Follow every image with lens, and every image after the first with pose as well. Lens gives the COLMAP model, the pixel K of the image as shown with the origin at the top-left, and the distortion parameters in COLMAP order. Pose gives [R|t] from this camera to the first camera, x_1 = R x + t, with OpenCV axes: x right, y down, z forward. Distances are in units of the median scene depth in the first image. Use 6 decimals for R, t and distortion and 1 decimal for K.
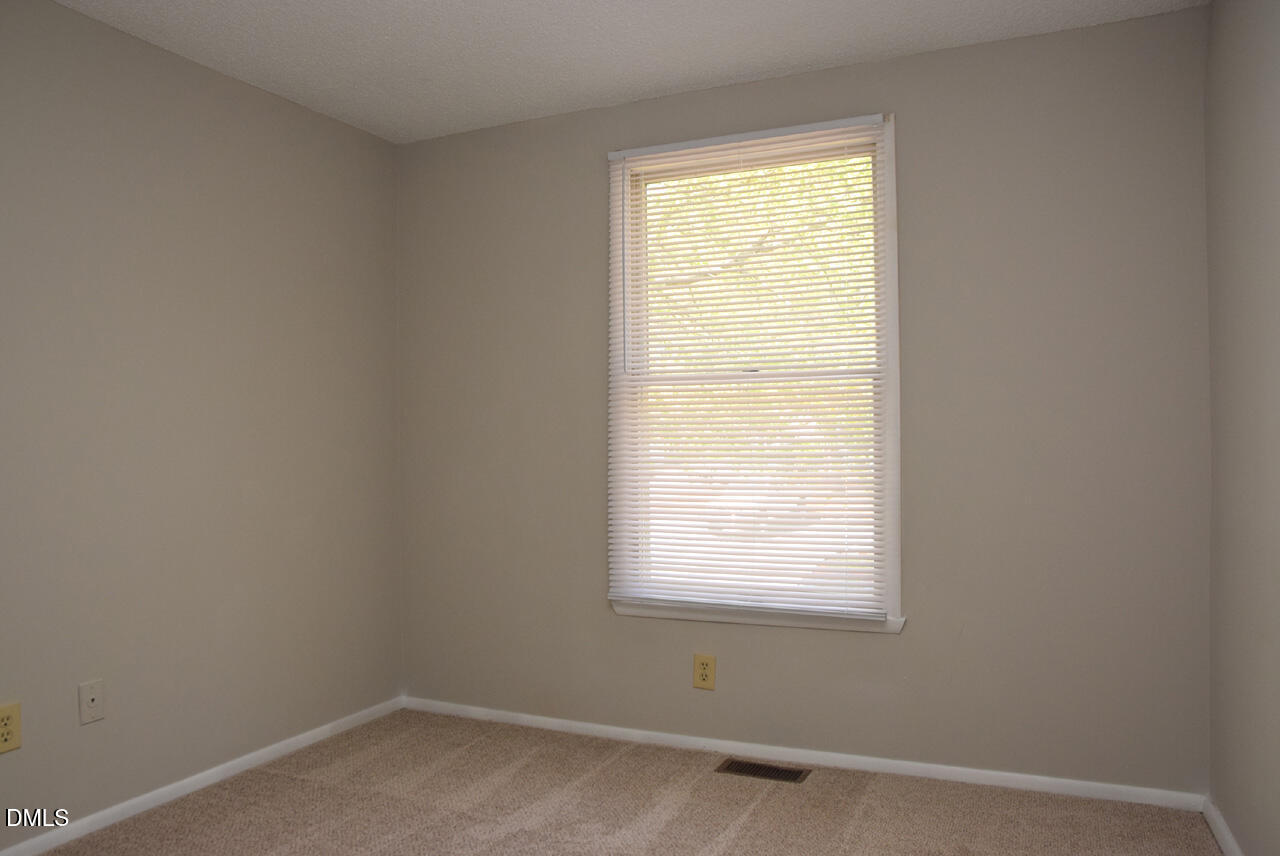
lens RADIAL K [[944.0, 0, 642.8], [0, 944.0, 436.6], [0, 0, 1]] dist [-0.141491, 0.116139]
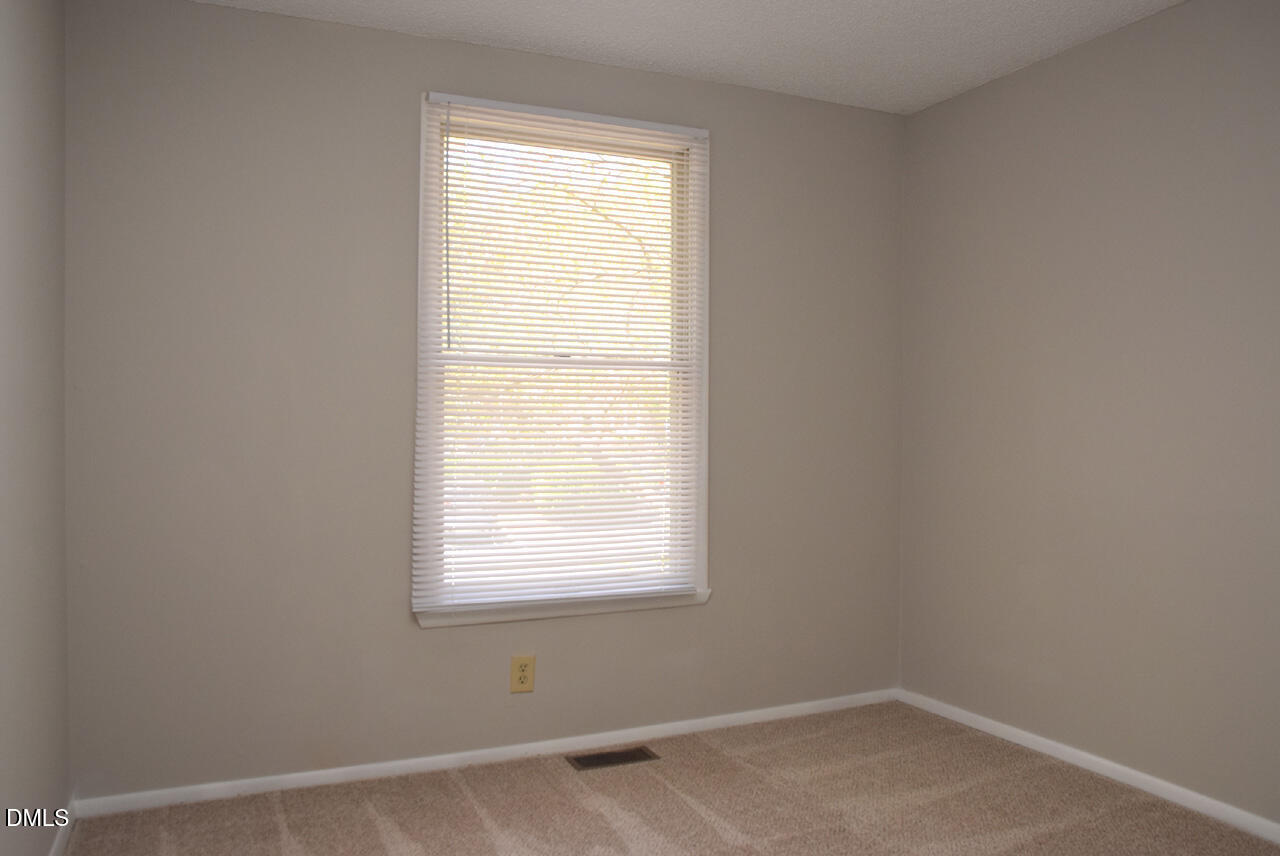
lens RADIAL K [[944.0, 0, 642.8], [0, 944.0, 436.6], [0, 0, 1]] dist [-0.141491, 0.116139]
pose [[0.651917, -0.002618, 0.758286, -0.590929], [-0.014340, 0.999773, 0.015780, -0.003867], [-0.758155, -0.021161, 0.651731, 0.314583]]
